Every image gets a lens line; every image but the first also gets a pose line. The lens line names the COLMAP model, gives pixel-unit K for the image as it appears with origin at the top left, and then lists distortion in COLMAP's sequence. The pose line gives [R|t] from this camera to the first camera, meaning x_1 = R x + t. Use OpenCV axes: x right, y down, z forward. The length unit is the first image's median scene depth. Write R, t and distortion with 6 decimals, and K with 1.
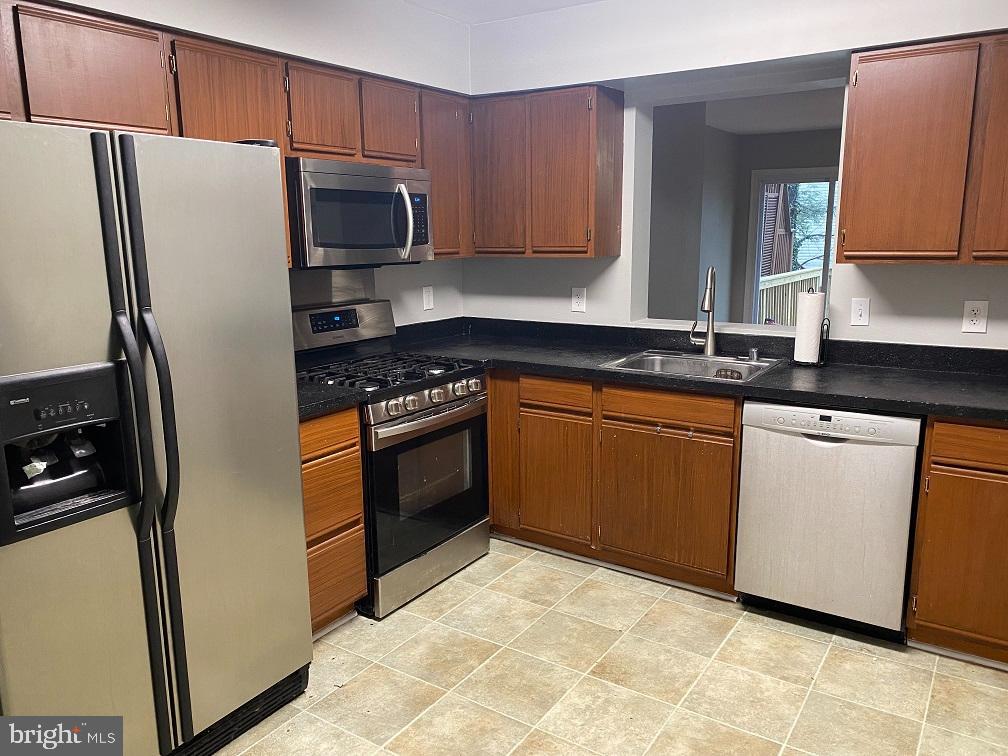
lens RADIAL K [[767.1, 0, 504.0], [0, 767.1, 378.0], [0, 0, 1]] dist [0.076547, -0.096491]
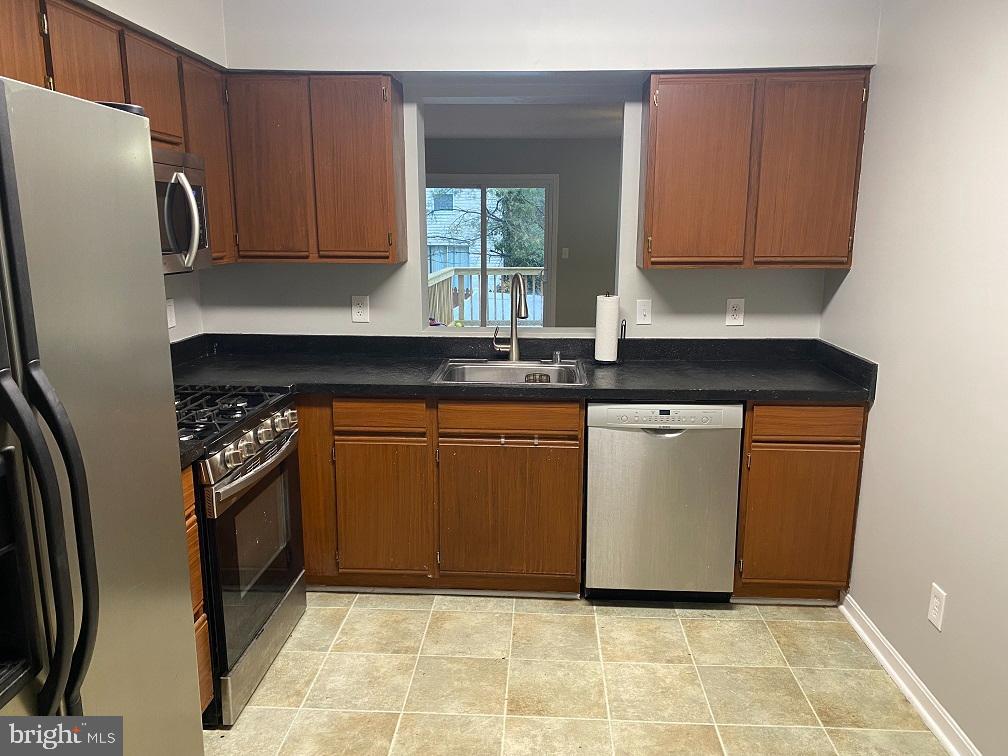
lens RADIAL K [[761.4, 0, 505.0], [0, 761.4, 383.5], [0, 0, 1]] dist [0.042880, -0.066883]
pose [[0.859723, -0.087670, 0.503180, -0.266785], [0.084241, 0.996006, 0.029603, -0.033204], [-0.503765, 0.016938, 0.863674, 0.169583]]
